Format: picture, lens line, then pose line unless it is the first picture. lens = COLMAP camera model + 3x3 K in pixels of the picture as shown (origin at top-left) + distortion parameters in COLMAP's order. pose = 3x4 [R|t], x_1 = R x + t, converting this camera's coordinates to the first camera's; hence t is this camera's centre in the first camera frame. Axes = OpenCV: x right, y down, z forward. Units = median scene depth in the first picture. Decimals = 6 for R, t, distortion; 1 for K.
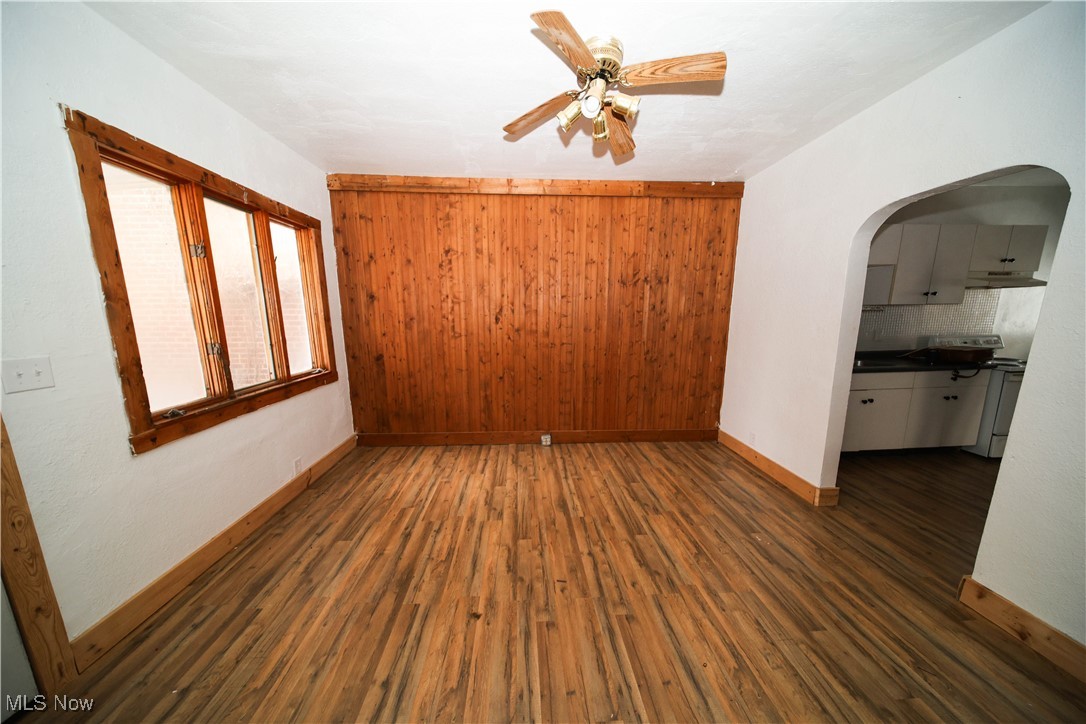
lens RADIAL K [[315.3, 0, 532.0], [0, 315.3, 361.7], [0, 0, 1]] dist [0.000394, -0.001093]
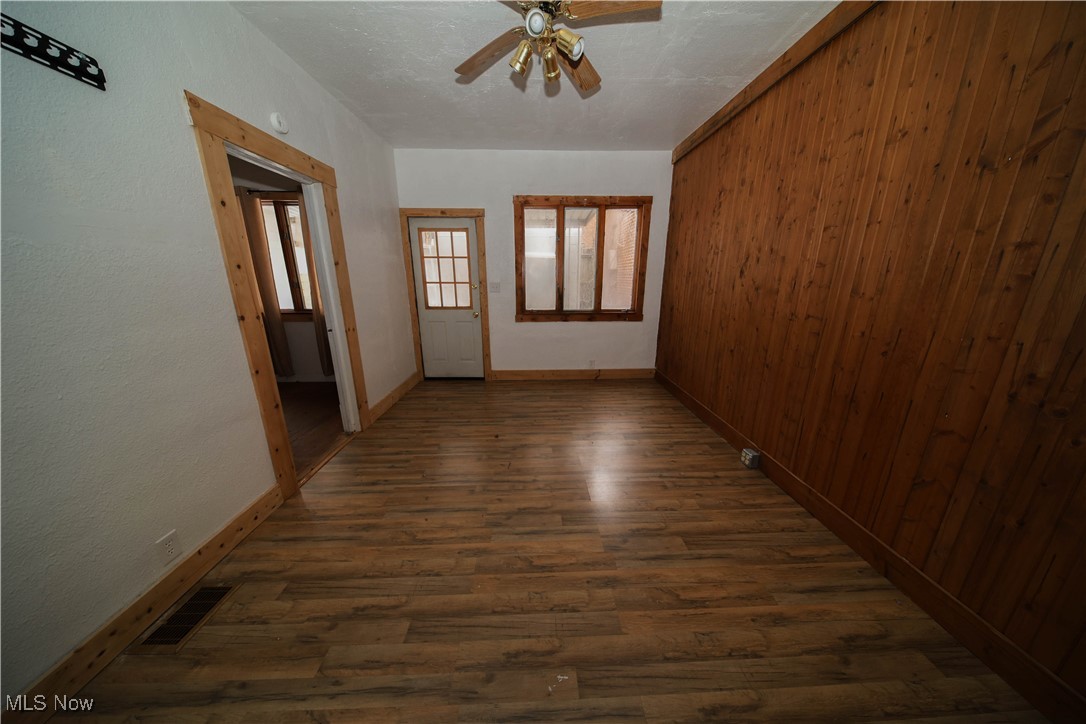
lens RADIAL K [[315.3, 0, 535.9], [0, 315.3, 358.2], [0, 0, 1]] dist [0.000394, -0.001093]
pose [[-0.011108, 0.251975, -0.967670, 0.855795], [-0.159592, 0.954878, 0.250476, -0.062947], [0.987121, 0.157215, 0.029607, 0.667330]]
